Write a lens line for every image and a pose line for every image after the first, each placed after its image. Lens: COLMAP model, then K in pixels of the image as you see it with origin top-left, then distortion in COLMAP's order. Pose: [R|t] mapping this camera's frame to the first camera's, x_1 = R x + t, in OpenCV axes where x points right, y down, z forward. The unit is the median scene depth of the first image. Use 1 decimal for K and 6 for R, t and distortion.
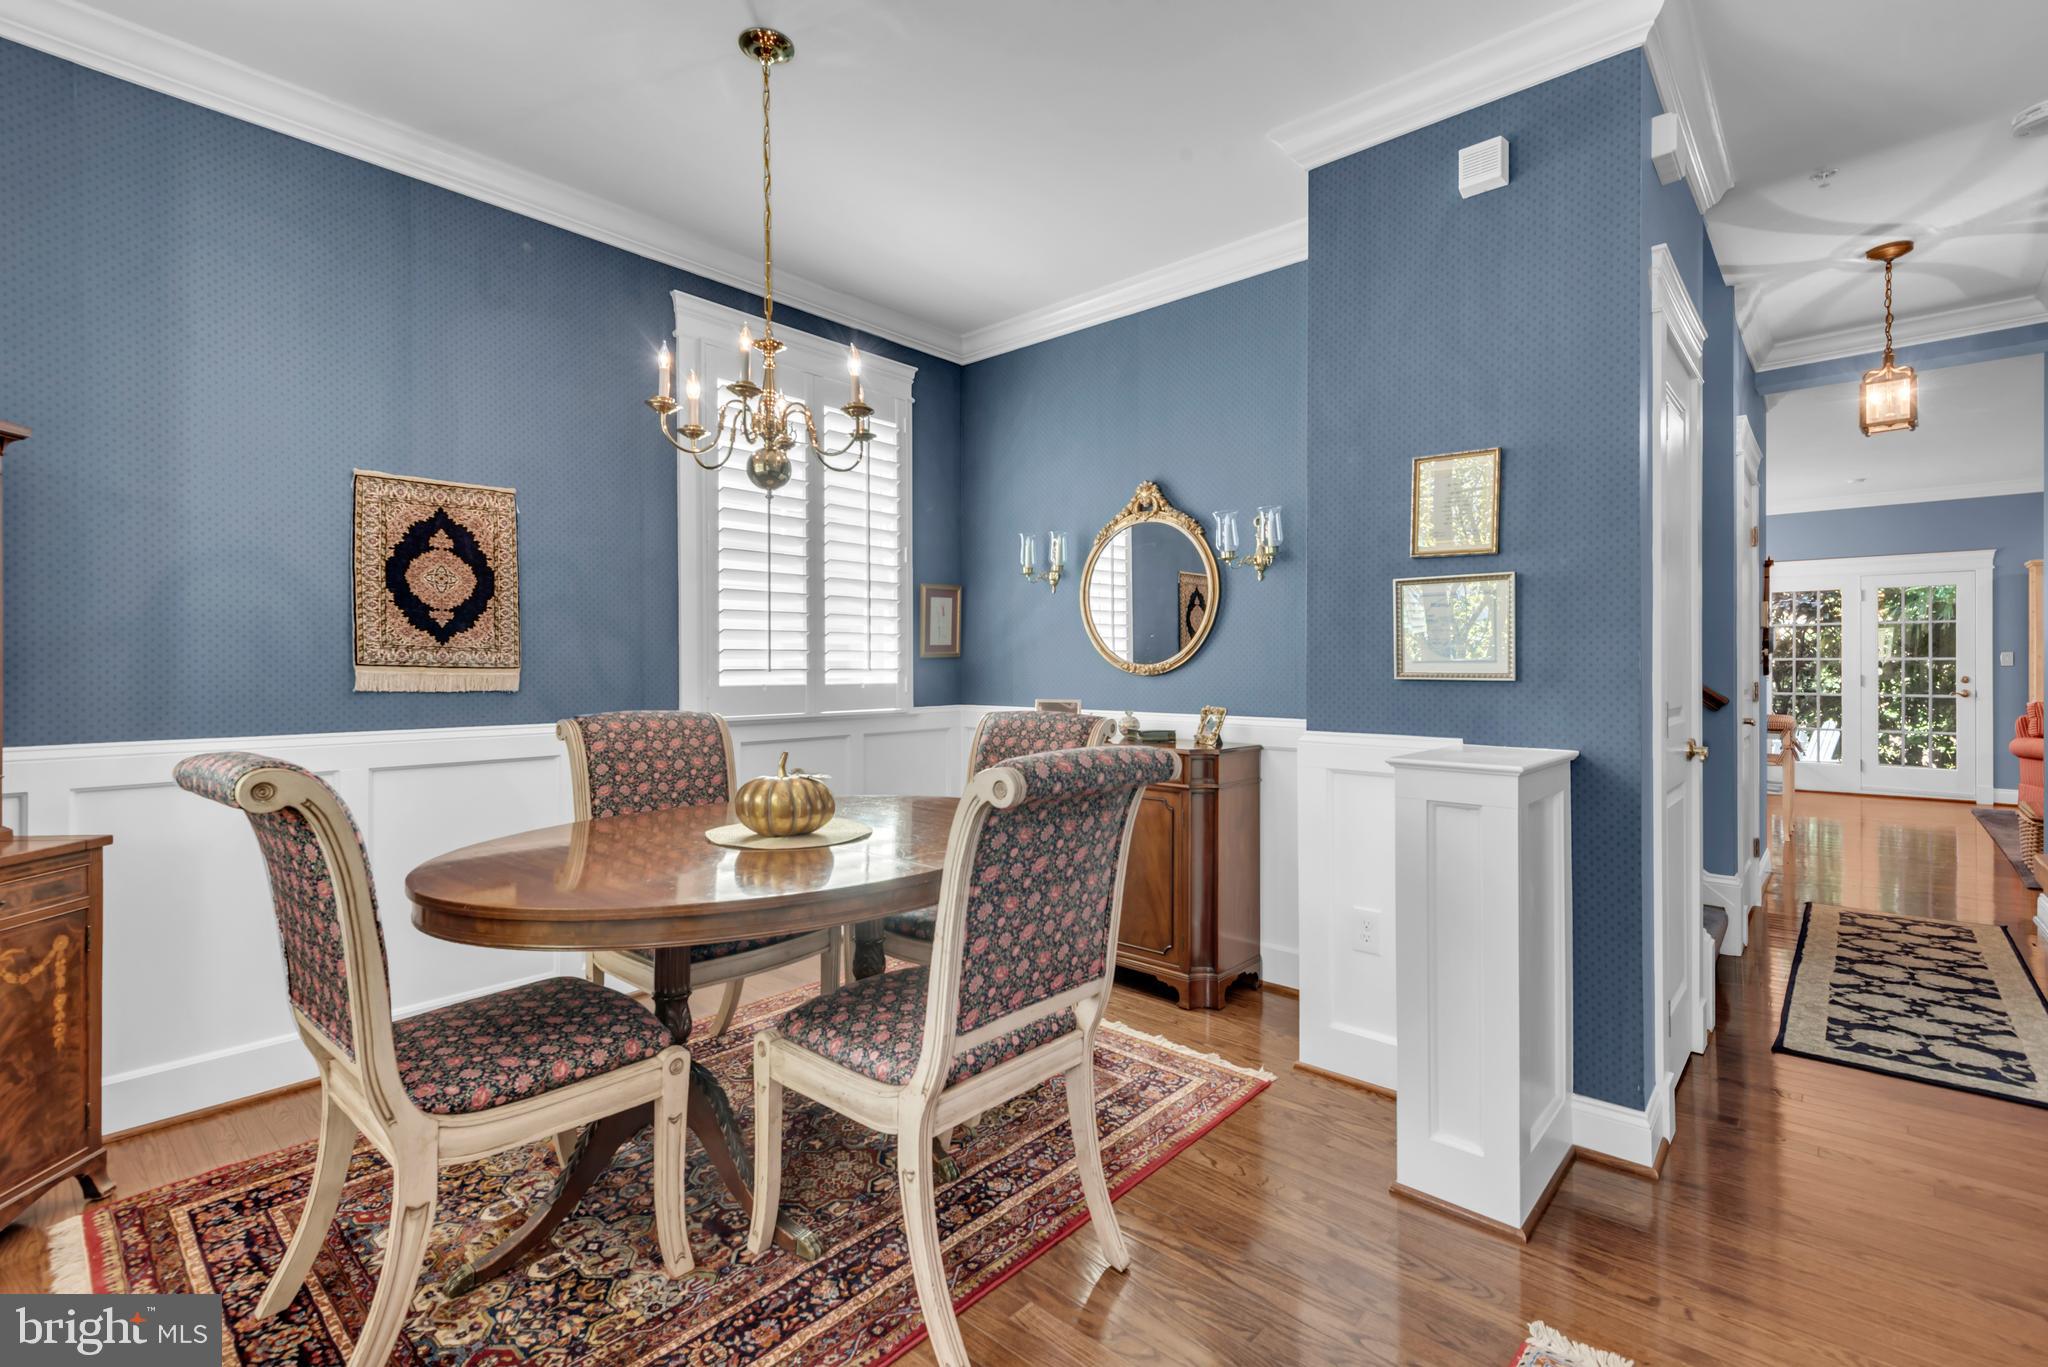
lens RADIAL K [[927.0, 0, 1031.7], [0, 927.0, 671.1], [0, 0, 1]] dist [0.000622, -0.001794]
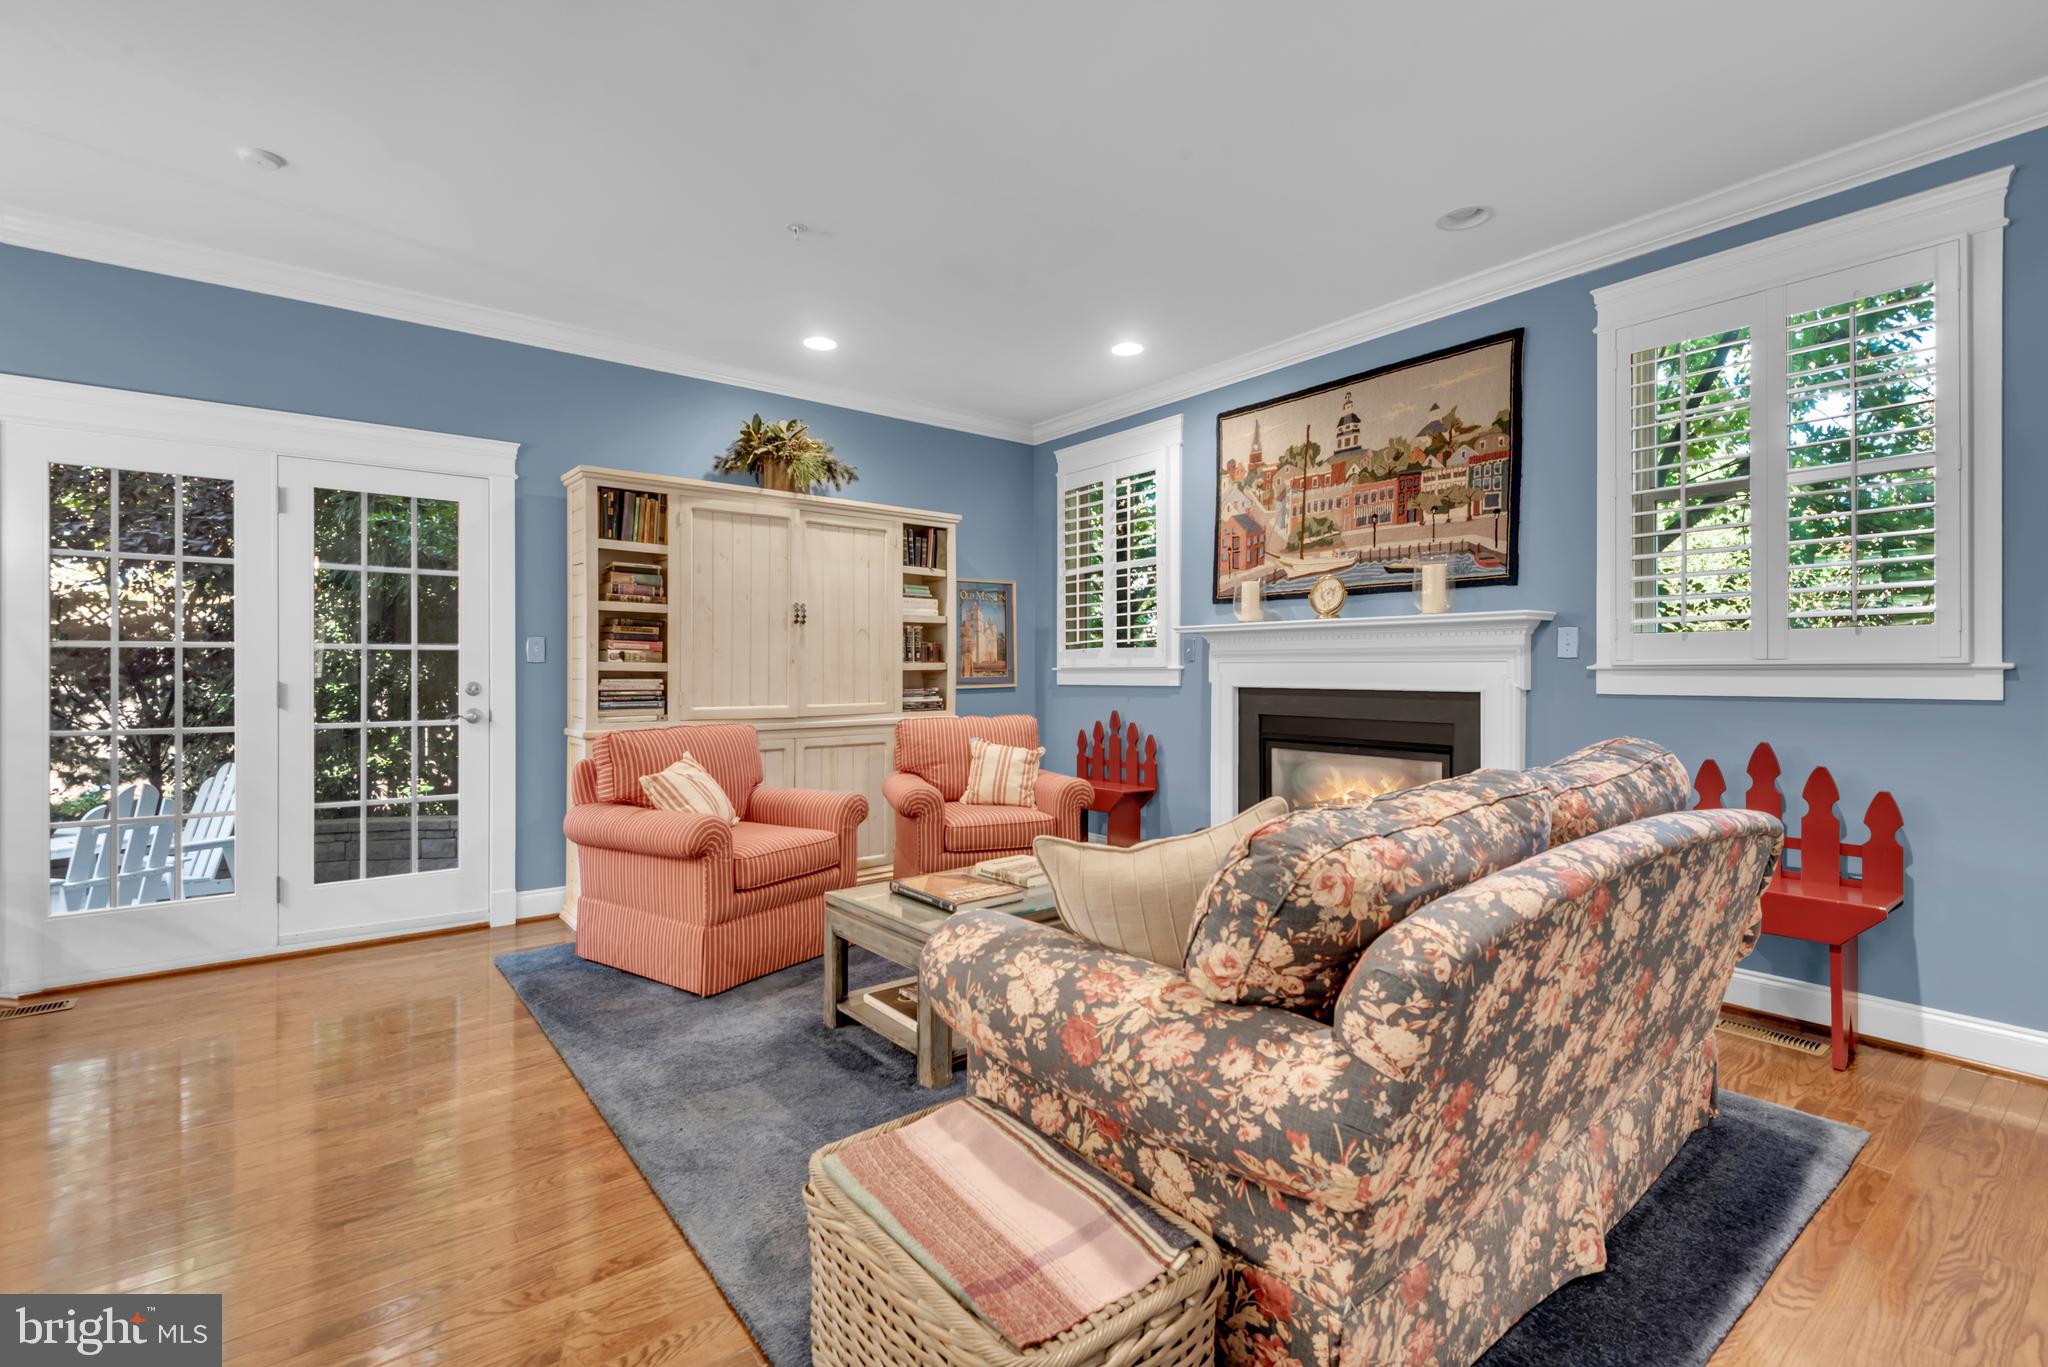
lens RADIAL K [[927.0, 0, 1022.6], [0, 927.0, 674.6], [0, 0, 1]] dist [0.000622, -0.001794]
pose [[0.203167, 0.001404, 0.979143, 0.578969], [-0.002815, 0.999996, -0.000850, 0.001379], [-0.979140, -0.002583, 0.203170, 0.608011]]
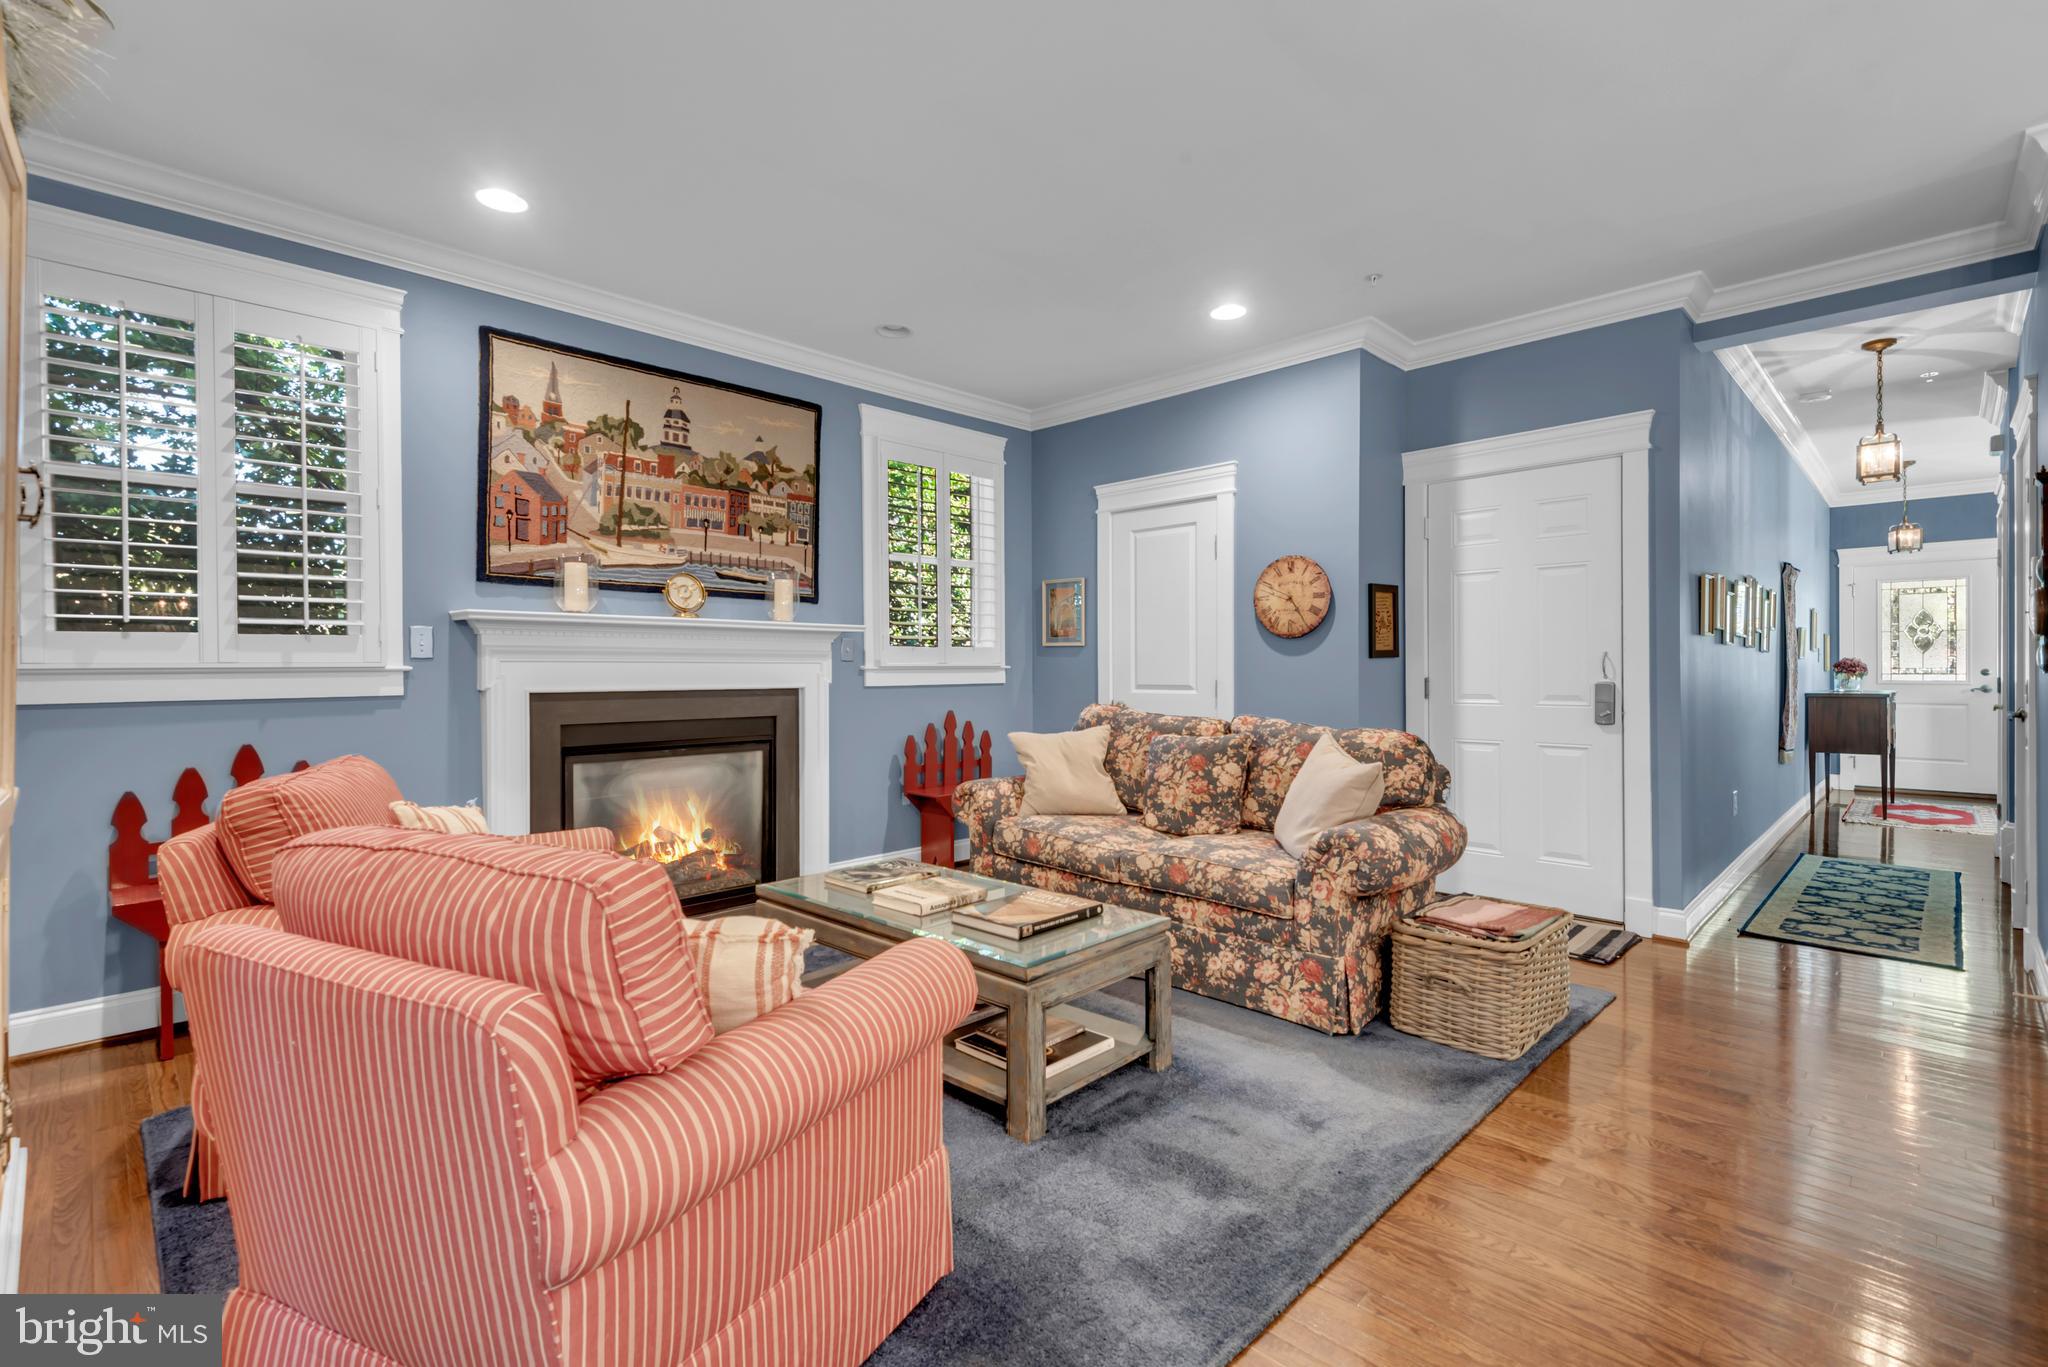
lens RADIAL K [[927.0, 0, 980.8], [0, 927.0, 667.2], [0, 0, 1]] dist [0.000622, -0.001794]
pose [[-0.996656, 0.009069, 0.081203, 1.278055], [0.008626, 0.999946, -0.005802, -0.000921], [-0.081251, -0.005082, -0.996681, 1.472915]]
